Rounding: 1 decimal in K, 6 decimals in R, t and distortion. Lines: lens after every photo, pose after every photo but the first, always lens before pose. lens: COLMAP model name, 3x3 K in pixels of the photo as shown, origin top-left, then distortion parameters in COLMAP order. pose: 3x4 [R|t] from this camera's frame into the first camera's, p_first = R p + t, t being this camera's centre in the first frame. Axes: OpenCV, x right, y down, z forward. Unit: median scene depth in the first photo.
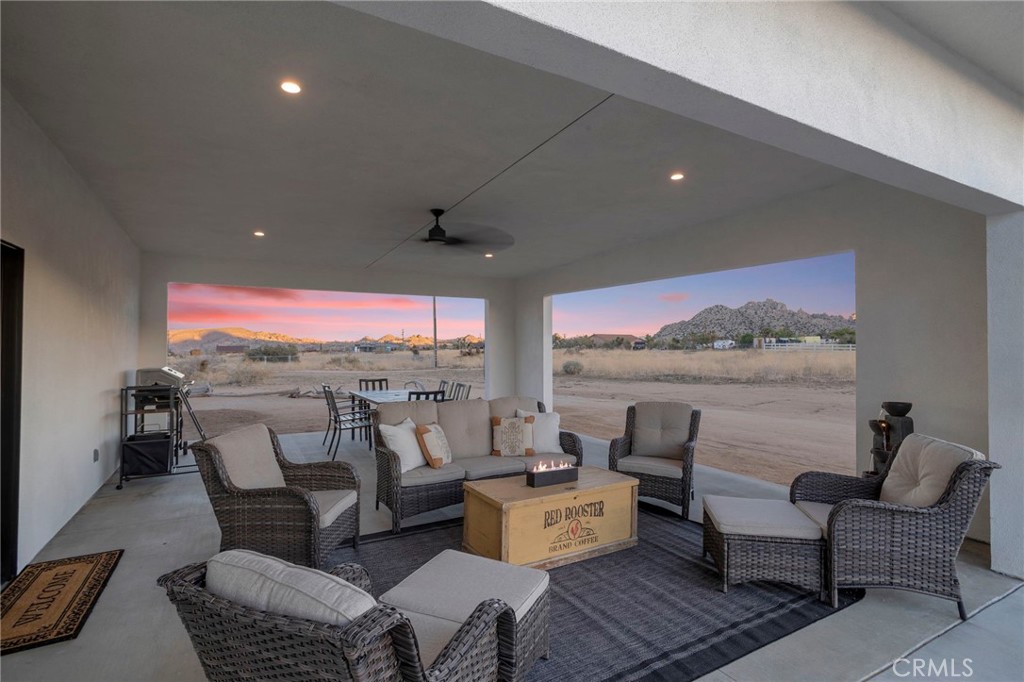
lens RADIAL K [[502.3, 0, 514.6], [0, 502.3, 343.0], [0, 0, 1]] dist [-0.027075, 0.002177]
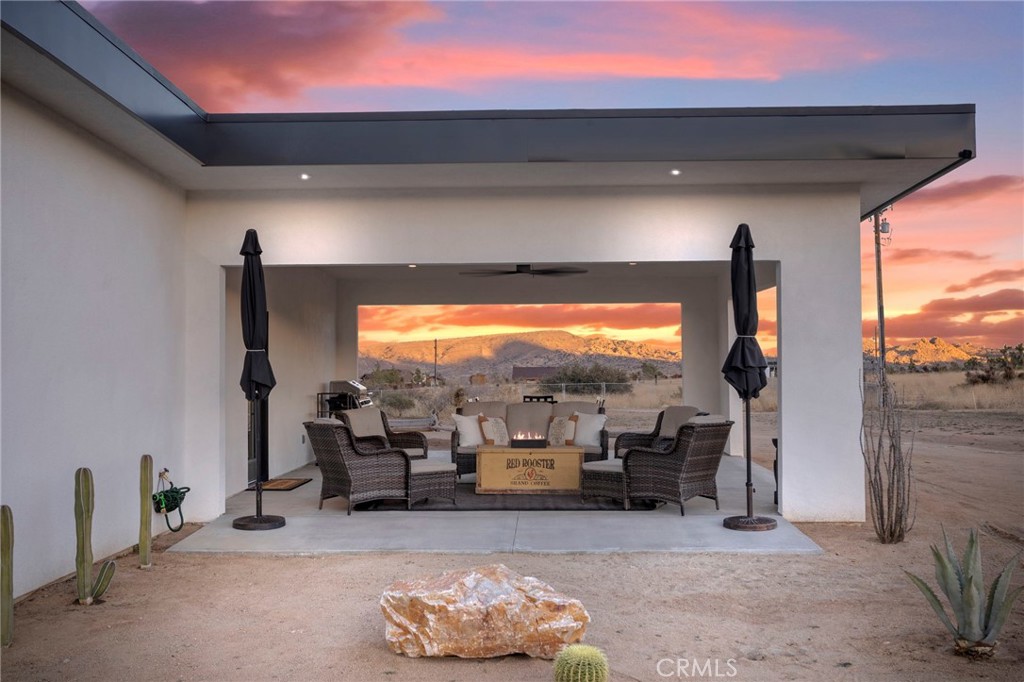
lens RADIAL K [[1124.7, 0, 512.0], [0, 1124.7, 341.0], [0, 0, 1]] dist [0.022911, 0.017644]
pose [[0.854161, -0.020017, -0.519623, 1.109384], [0.012107, 0.999753, -0.018612, 0.010389], [0.519867, 0.009607, 0.854193, -1.193336]]
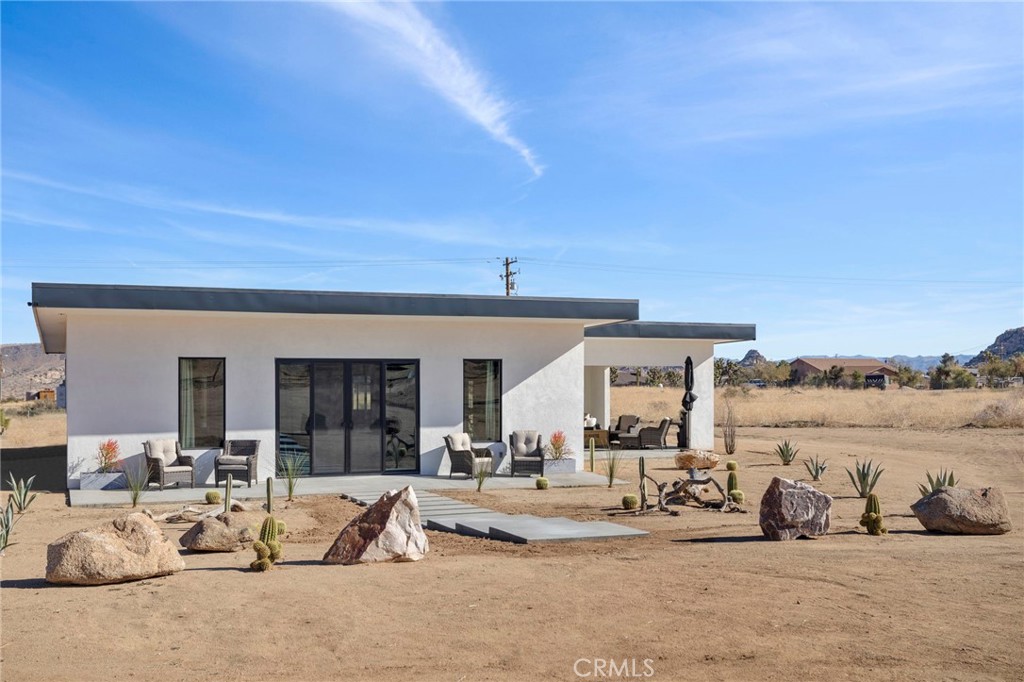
lens RADIAL K [[1117.4, 0, 513.8], [0, 1117.4, 370.7], [0, 0, 1]] dist [-0.070799, 0.456013]
pose [[0.991581, -0.004707, -0.129405, 0.405755], [0.004560, 0.999989, -0.001428, -0.115807], [0.129410, 0.000825, 0.991591, -4.857178]]
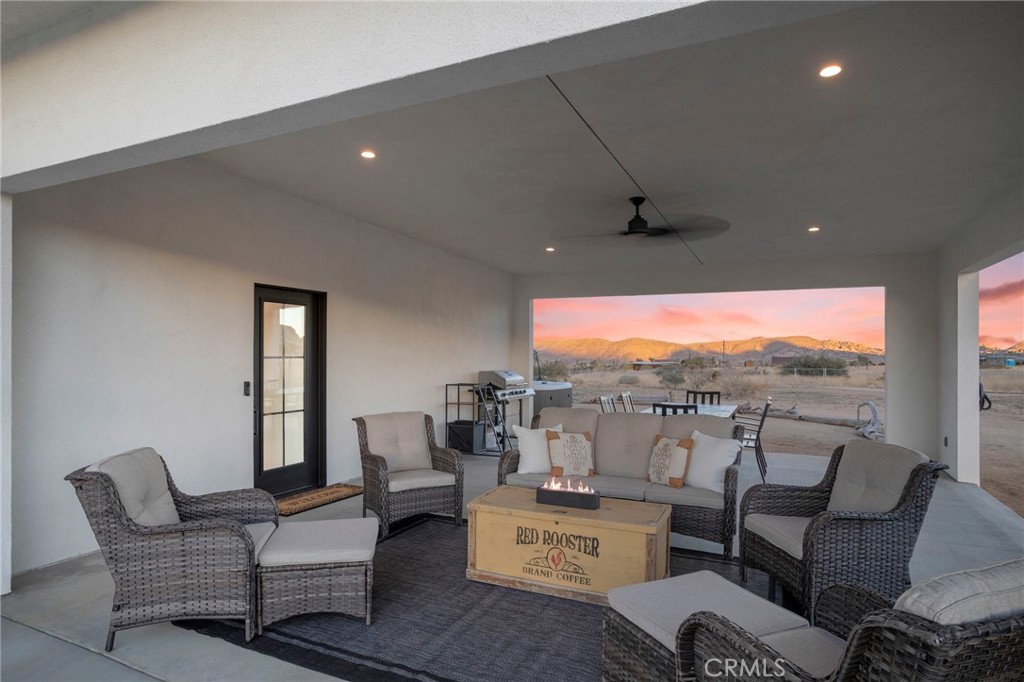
lens RADIAL K [[592.1, 0, 515.0], [0, 592.1, 357.6], [0, 0, 1]] dist [-0.056125, 0.068446]
pose [[0.571512, 0.005855, -0.820573, 0.527280], [-0.000539, 0.999977, 0.006759, 0.009155], [0.820593, -0.003421, 0.571502, 0.205993]]
